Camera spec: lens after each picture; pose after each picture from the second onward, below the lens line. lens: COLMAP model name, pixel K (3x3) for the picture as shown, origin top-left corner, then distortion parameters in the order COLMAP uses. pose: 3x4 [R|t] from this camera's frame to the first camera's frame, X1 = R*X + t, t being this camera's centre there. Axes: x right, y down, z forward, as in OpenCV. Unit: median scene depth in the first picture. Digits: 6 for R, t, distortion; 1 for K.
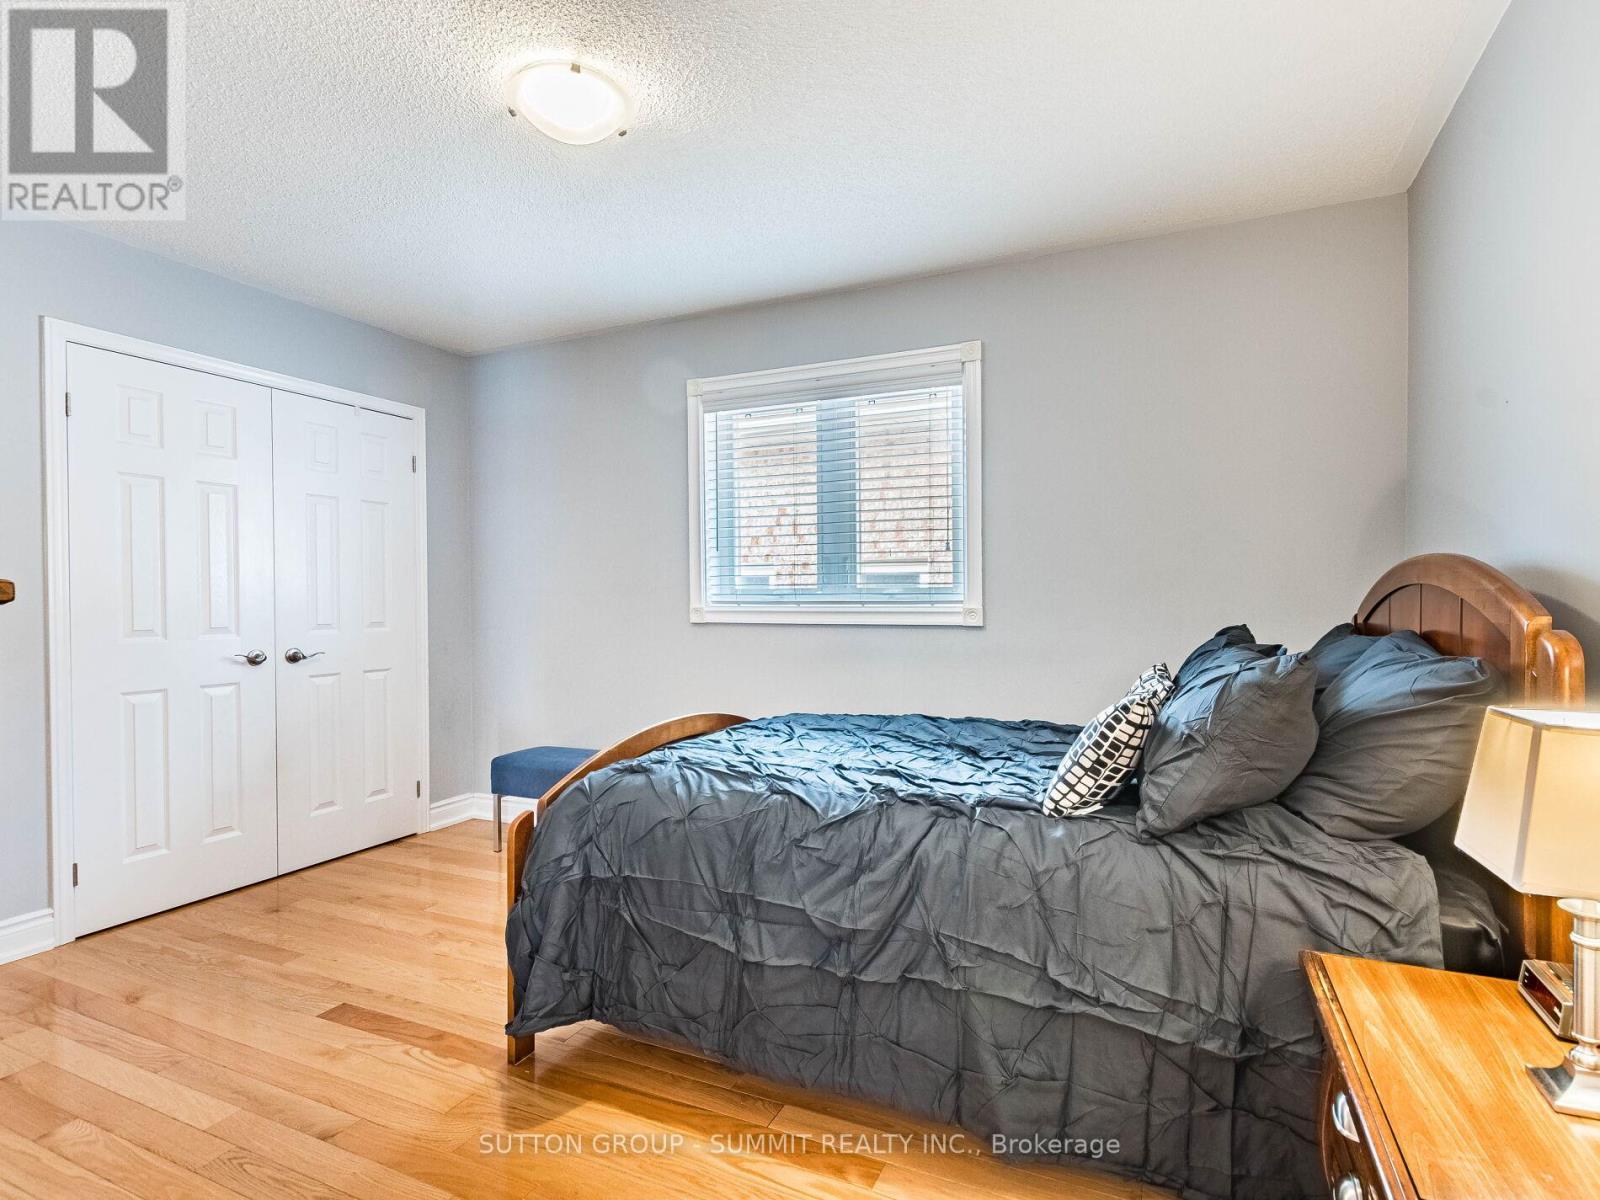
lens RADIAL K [[788.3, 0, 805.1], [0, 788.3, 602.1], [0, 0, 1]] dist [0.021670, 0.000865]
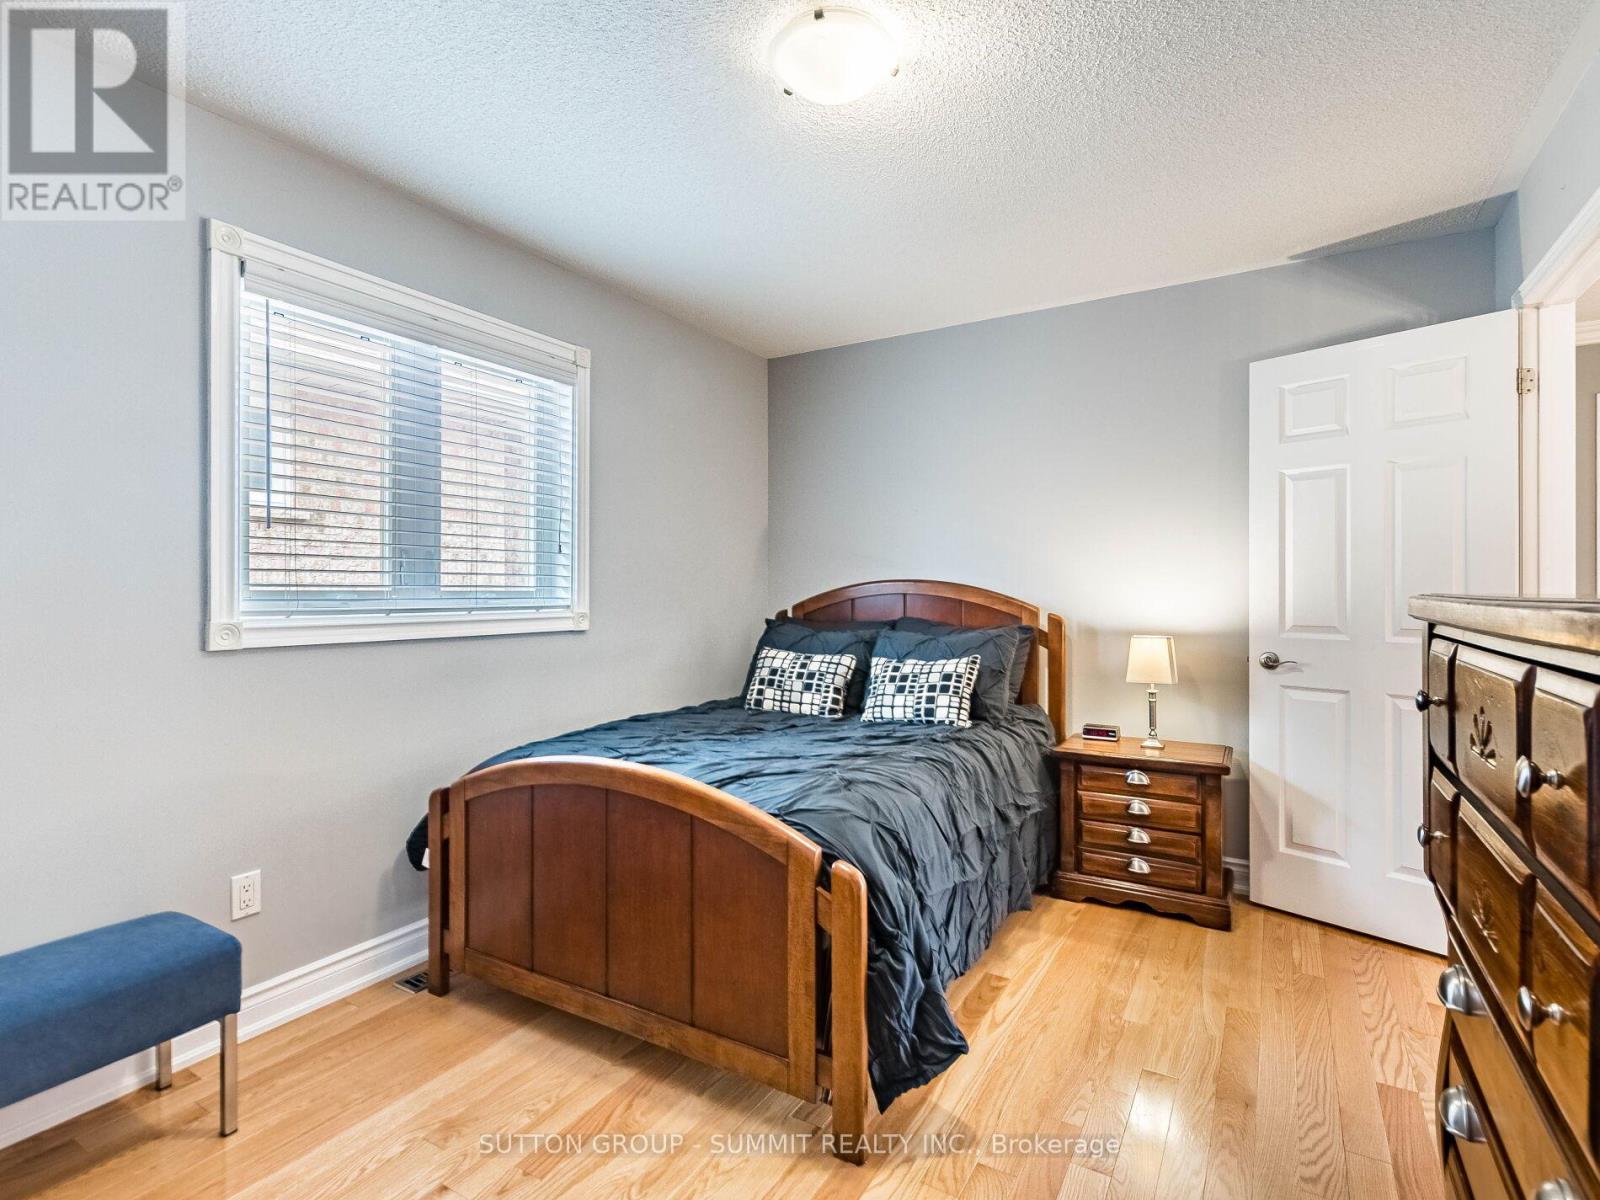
lens RADIAL K [[788.3, 0, 800.2], [0, 788.3, 592.1], [0, 0, 1]] dist [0.021670, 0.000865]
pose [[0.129035, 0.002075, 0.991638, -0.701214], [0.011191, 0.999931, -0.003549, -0.010343], [-0.991577, 0.011555, 0.129003, 0.556113]]
